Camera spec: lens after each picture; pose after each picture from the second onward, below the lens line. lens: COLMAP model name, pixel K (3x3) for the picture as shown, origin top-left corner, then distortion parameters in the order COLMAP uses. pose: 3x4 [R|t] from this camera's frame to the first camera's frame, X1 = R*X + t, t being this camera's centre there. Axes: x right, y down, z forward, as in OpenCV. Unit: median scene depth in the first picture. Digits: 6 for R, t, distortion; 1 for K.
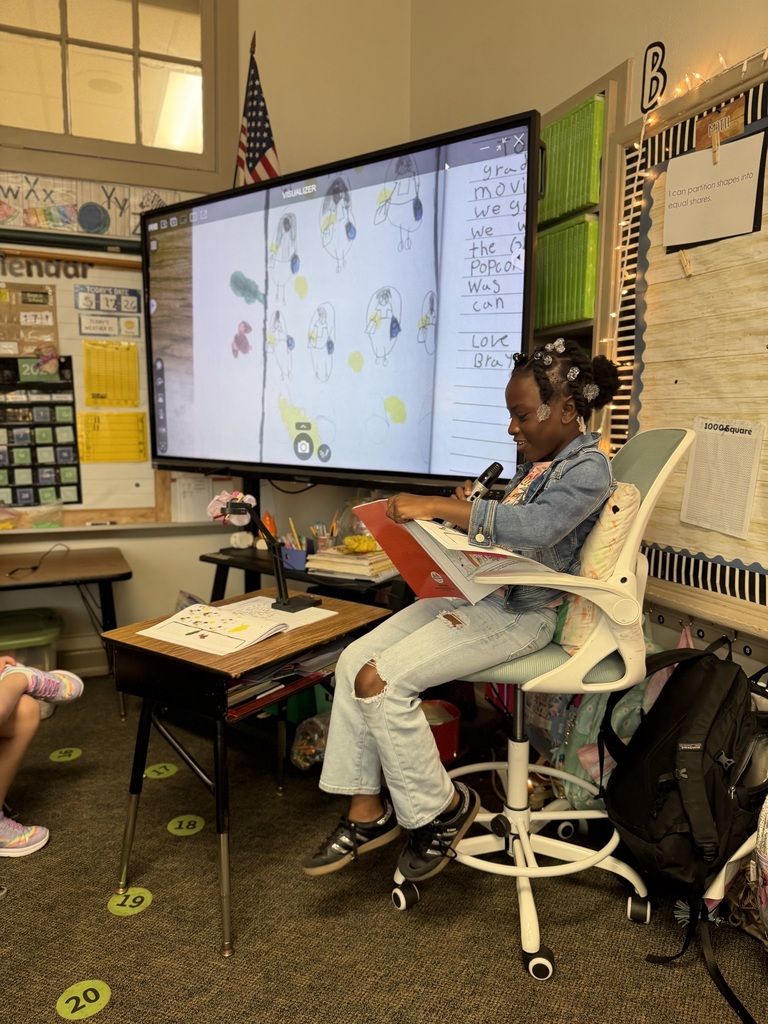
lens RADIAL K [[722.6, 0, 384.0], [0, 722.6, 512.0], [0, 0, 1]] dist [-0.004874, -0.011261]
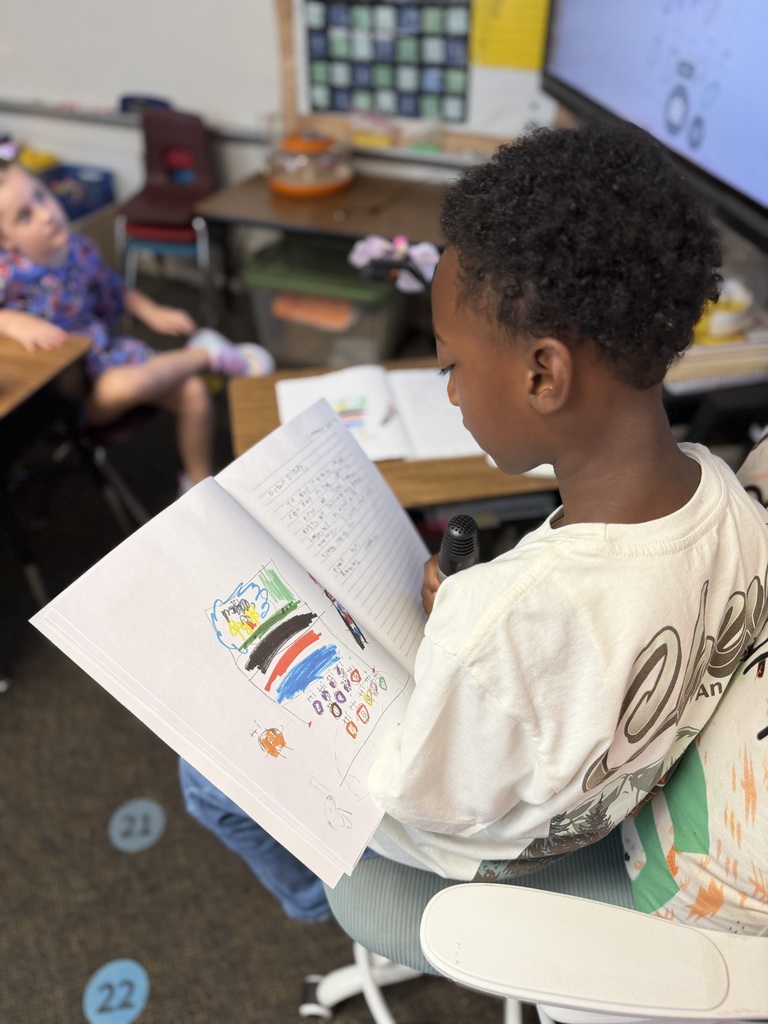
lens RADIAL K [[723.4, 0, 381.9], [0, 723.4, 516.8], [0, 0, 1]] dist [-0.011766, -0.001068]
pose [[0.699316, 0.463307, -0.544337, 0.225597], [-0.089686, 0.812363, 0.576214, -0.163217], [0.709164, -0.354136, 0.609651, 0.435829]]
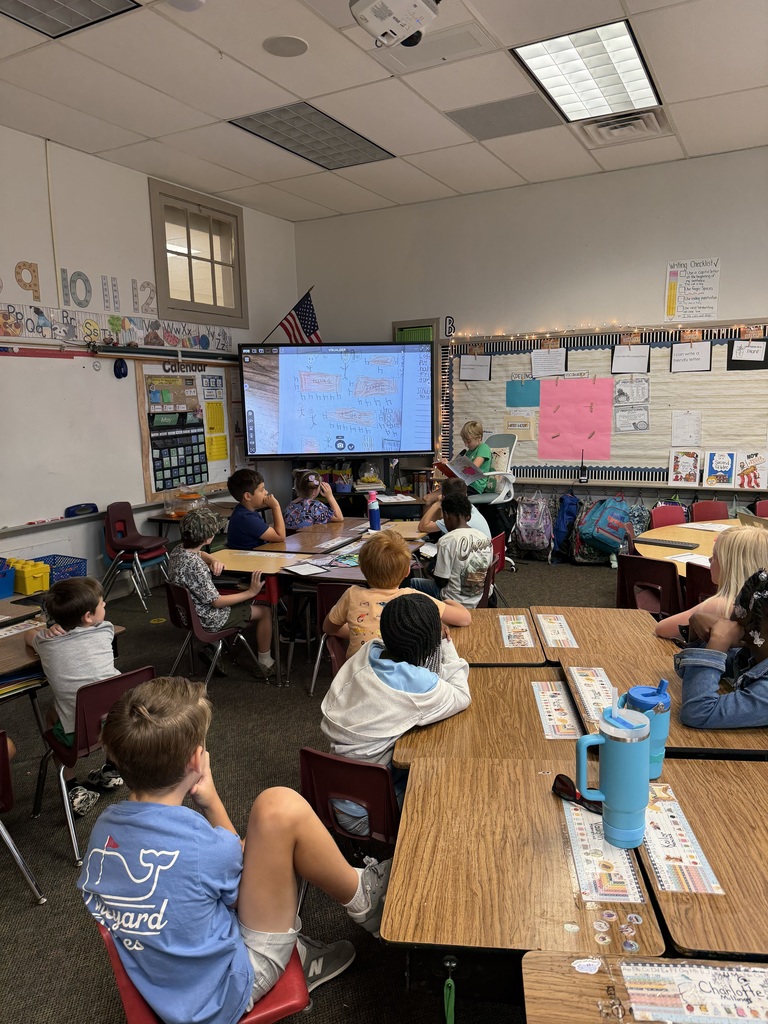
lens RADIAL K [[721.8, 0, 379.8], [0, 721.8, 513.0], [0, 0, 1]] dist [0.006650, -0.024910]
pose [[0.768203, -0.126926, 0.627498, -1.982768], [0.112425, 0.991664, 0.062953, 0.004063], [-0.630257, 0.022186, 0.776069, -1.308323]]
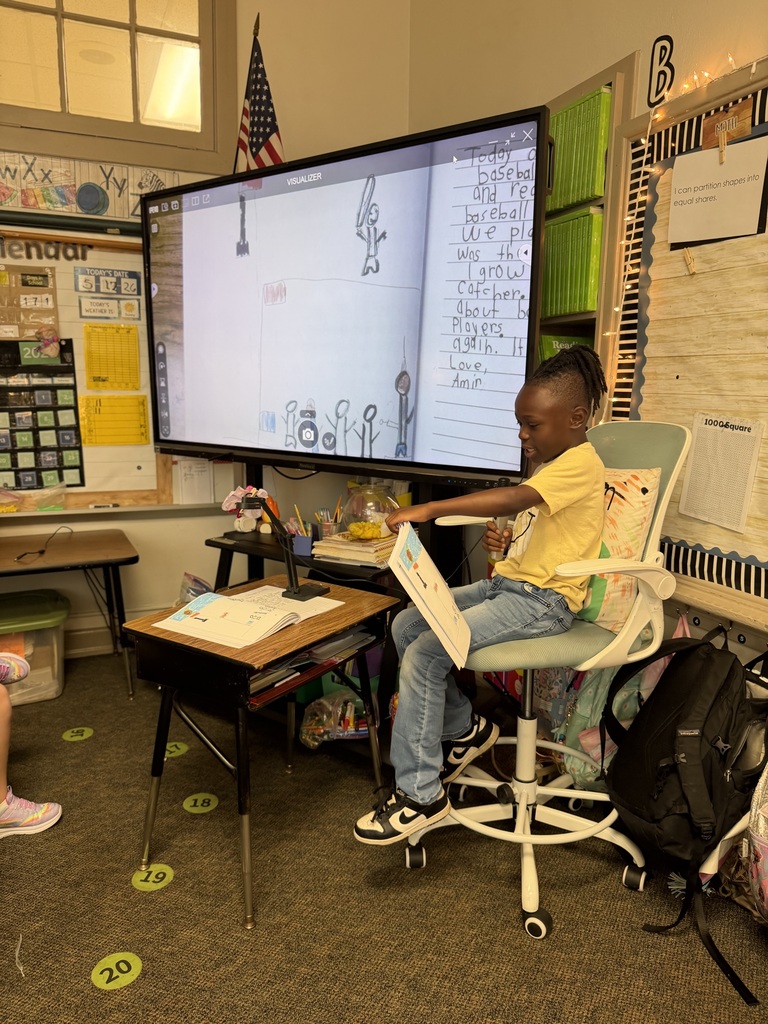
lens RADIAL K [[721.8, 0, 379.8], [0, 721.8, 513.0], [0, 0, 1]] dist [0.006650, -0.024910]
pose [[0.999869, 0.001212, 0.016120, -0.032392], [-0.001934, 0.998994, 0.044810, -0.030216], [-0.016050, -0.044835, 0.998865, -0.025729]]
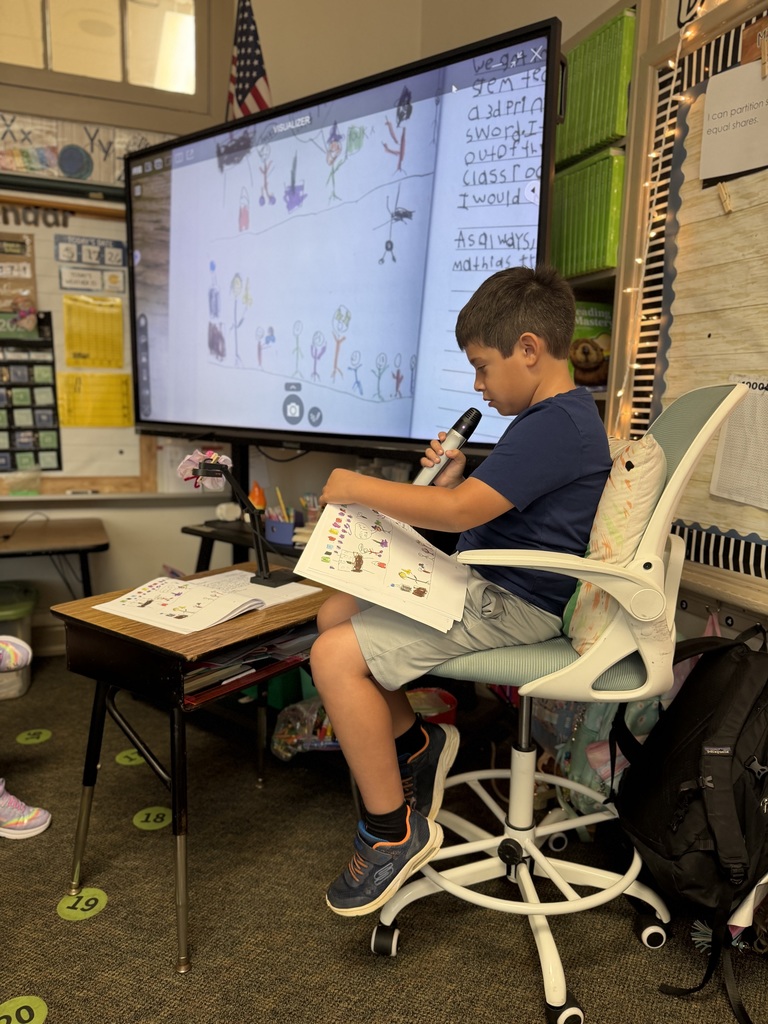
lens RADIAL K [[723.4, 0, 381.9], [0, 723.4, 516.8], [0, 0, 1]] dist [-0.011766, -0.001068]
pose [[0.999648, 0.018185, -0.019303, 0.025006], [-0.017599, 0.999392, 0.030112, 0.018976], [0.019839, -0.029762, 0.999360, 0.100129]]
